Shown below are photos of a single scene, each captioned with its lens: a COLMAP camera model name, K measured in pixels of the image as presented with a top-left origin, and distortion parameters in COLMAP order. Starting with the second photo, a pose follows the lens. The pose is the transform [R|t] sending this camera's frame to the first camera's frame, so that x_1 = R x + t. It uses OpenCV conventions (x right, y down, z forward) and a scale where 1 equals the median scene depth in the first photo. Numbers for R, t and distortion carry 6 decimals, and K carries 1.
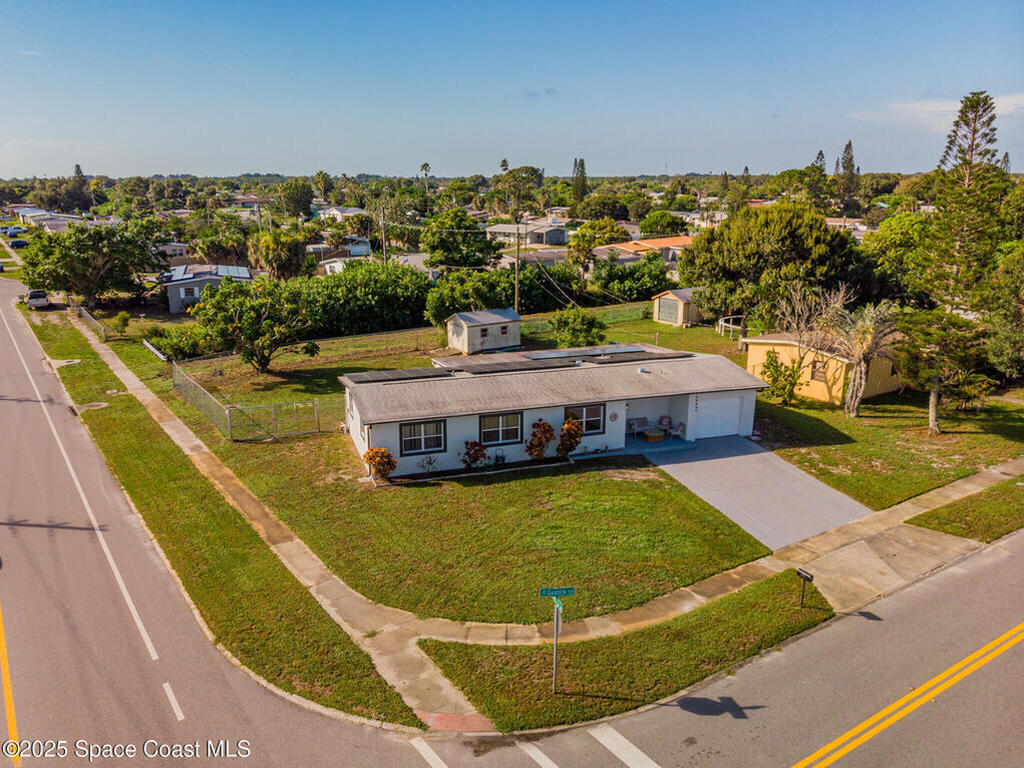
lens RADIAL K [[793.4, 0, 491.1], [0, 793.4, 379.9], [0, 0, 1]] dist [-0.007741, -0.002430]
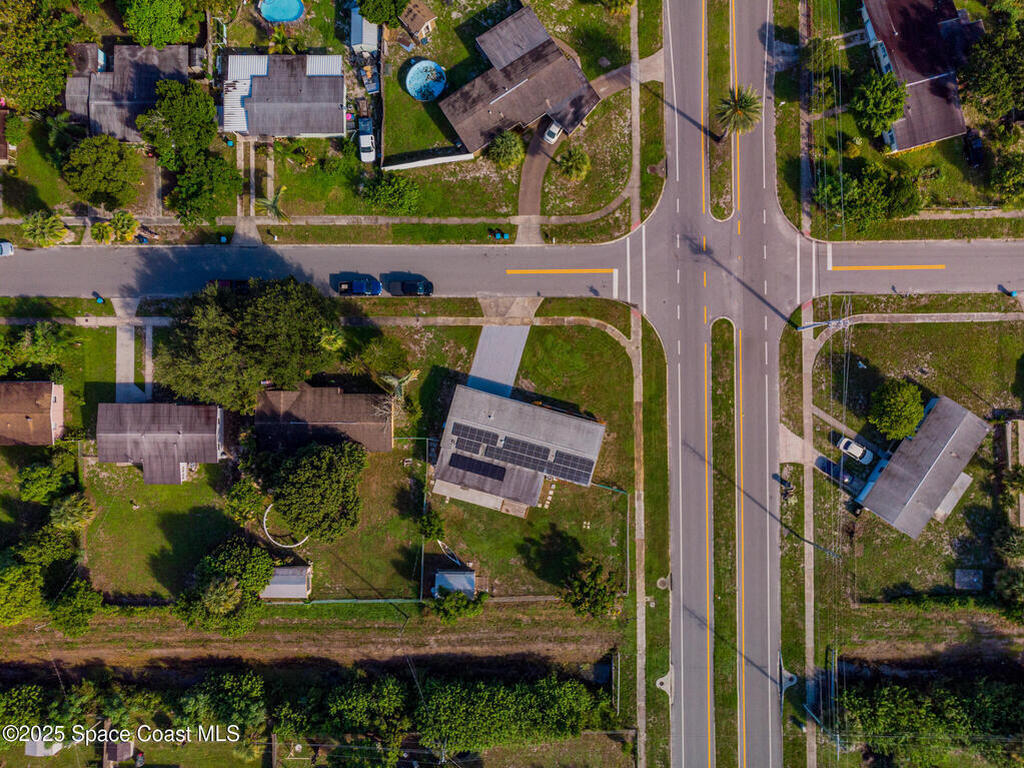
lens RADIAL K [[760.5, 0, 514.2], [0, 760.5, 387.3], [0, 0, 1]] dist [0.006086, 0.002249]
pose [[-0.836491, -0.547877, 0.010694, 0.176050], [0.144451, -0.201636, 0.968750, -2.628655], [-0.528599, 0.811895, 0.247808, 0.300771]]
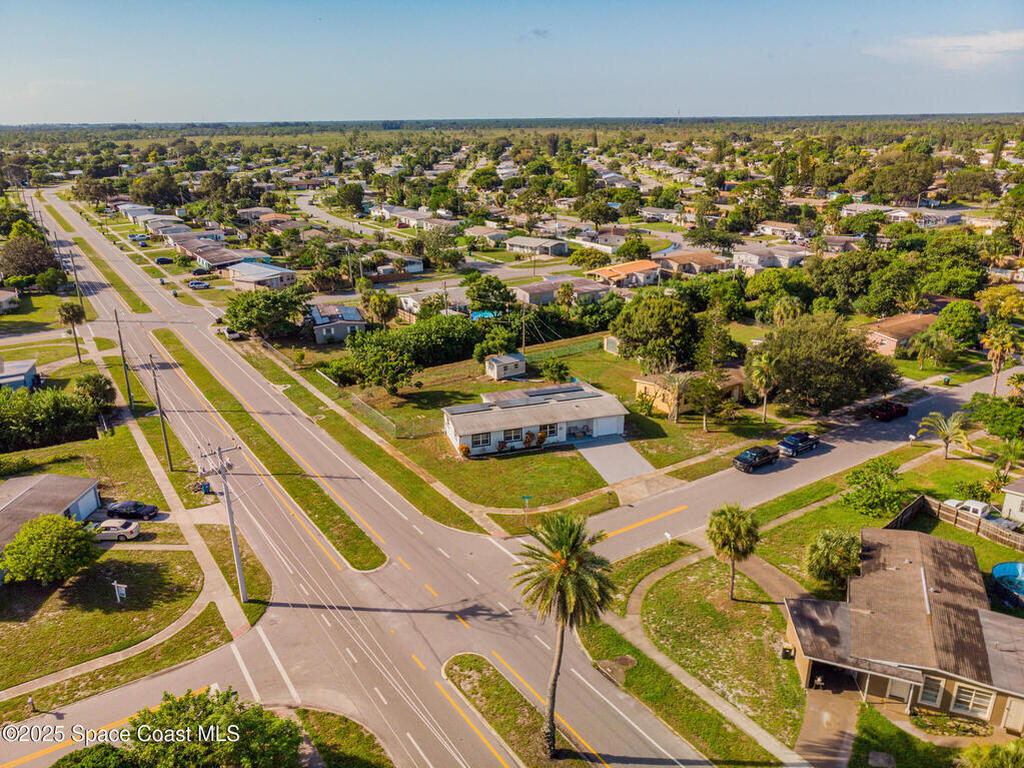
lens RADIAL K [[760.5, 0, 514.2], [0, 760.5, 387.3], [0, 0, 1]] dist [0.006086, 0.002249]
pose [[0.999980, -0.005871, 0.002527, 0.011533], [0.005607, 0.995556, 0.094002, -0.300556], [-0.003068, -0.093986, 0.995569, -1.292868]]
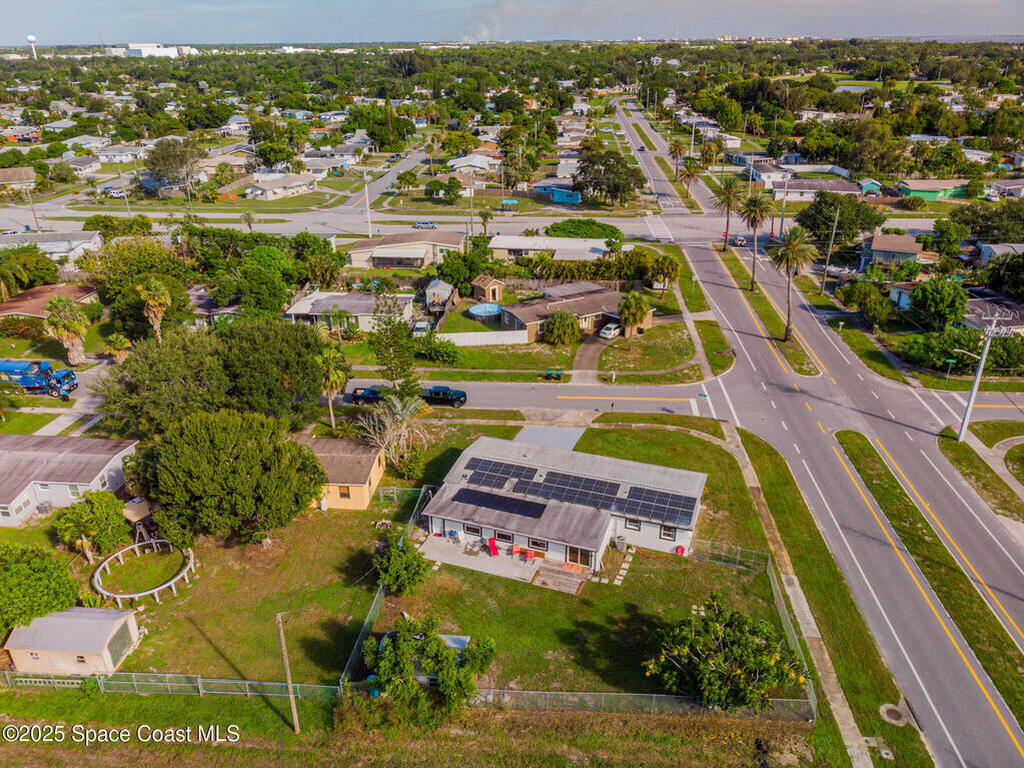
lens RADIAL K [[760.5, 0, 514.2], [0, 760.5, 387.3], [0, 0, 1]] dist [0.006086, 0.002249]
pose [[-0.786452, -0.250121, 0.564741, -0.733930], [0.162019, 0.798777, 0.579400, -1.190717], [-0.596022, 0.547169, -0.587676, 2.097025]]
